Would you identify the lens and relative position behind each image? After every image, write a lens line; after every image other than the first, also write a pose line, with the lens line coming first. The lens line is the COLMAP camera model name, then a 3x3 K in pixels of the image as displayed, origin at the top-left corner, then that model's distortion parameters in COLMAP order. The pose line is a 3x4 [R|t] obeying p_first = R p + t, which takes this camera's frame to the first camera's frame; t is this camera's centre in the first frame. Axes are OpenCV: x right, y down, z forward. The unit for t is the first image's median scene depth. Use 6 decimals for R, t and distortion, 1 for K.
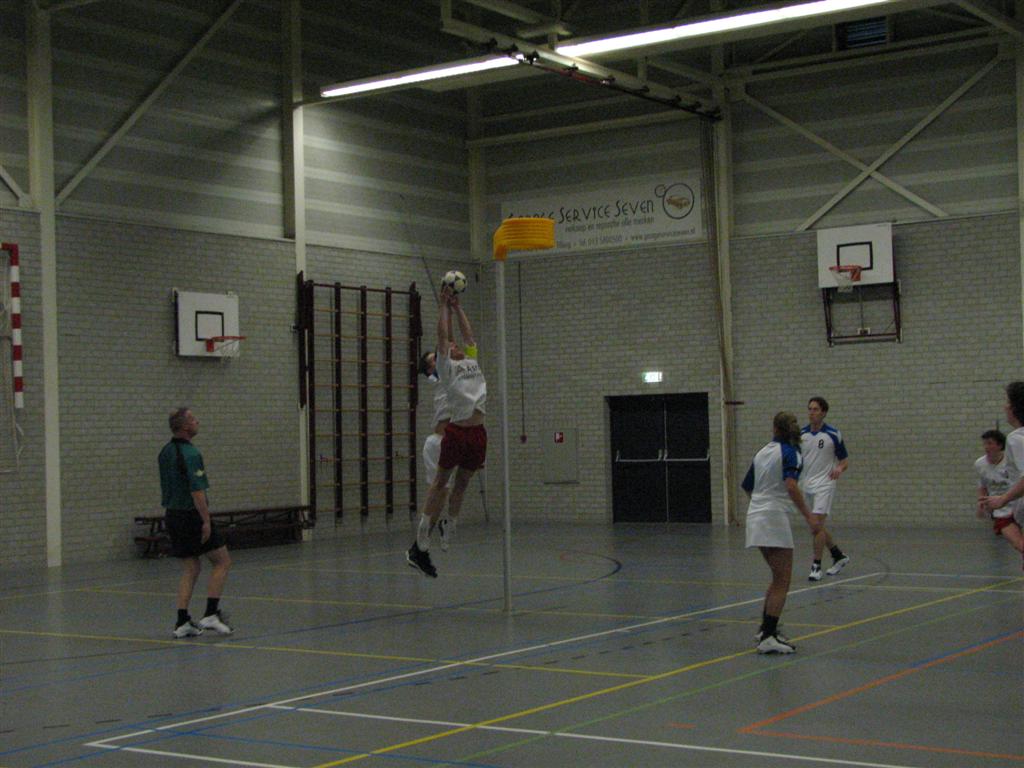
lens RADIAL K [[1662.7, 0, 499.2], [0, 1662.7, 383.3], [0, 0, 1]] dist [0.026513, 0.000000]
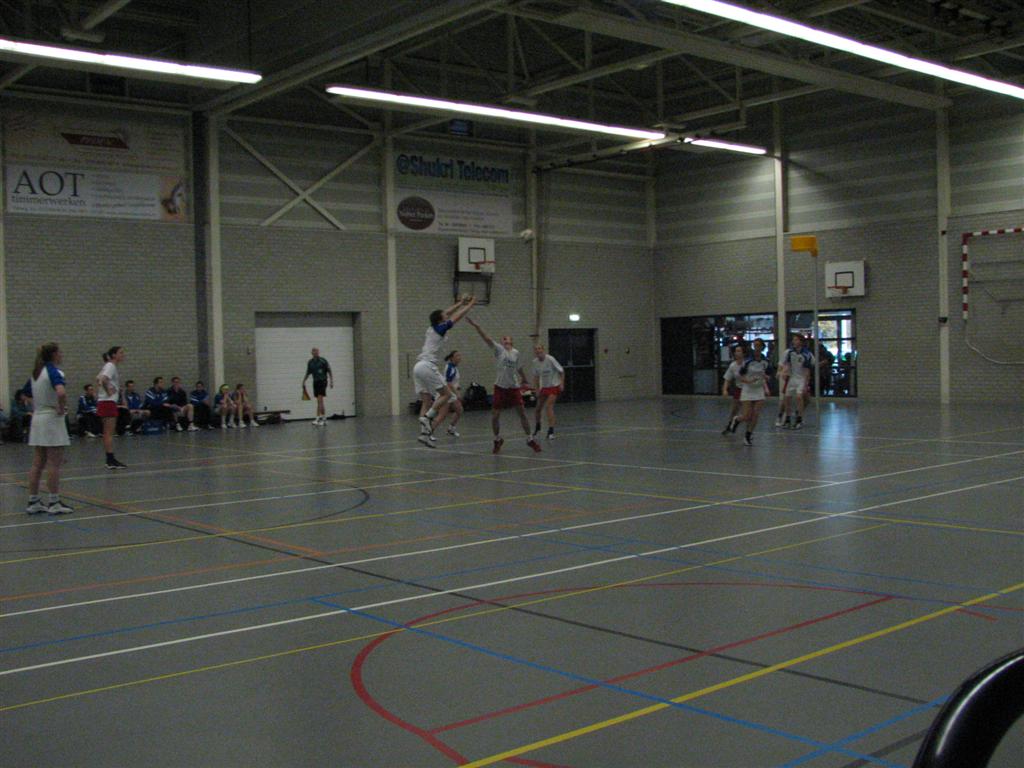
lens RADIAL K [[1140.7, 0, 497.8], [0, 1140.7, 375.1], [0, 0, 1]] dist [-0.107512, 0.000000]
pose [[0.270764, -0.001307, 0.962645, -0.938715], [-0.011482, 0.999924, 0.004587, 0.044201], [-0.962577, -0.012295, 0.270728, 0.652319]]
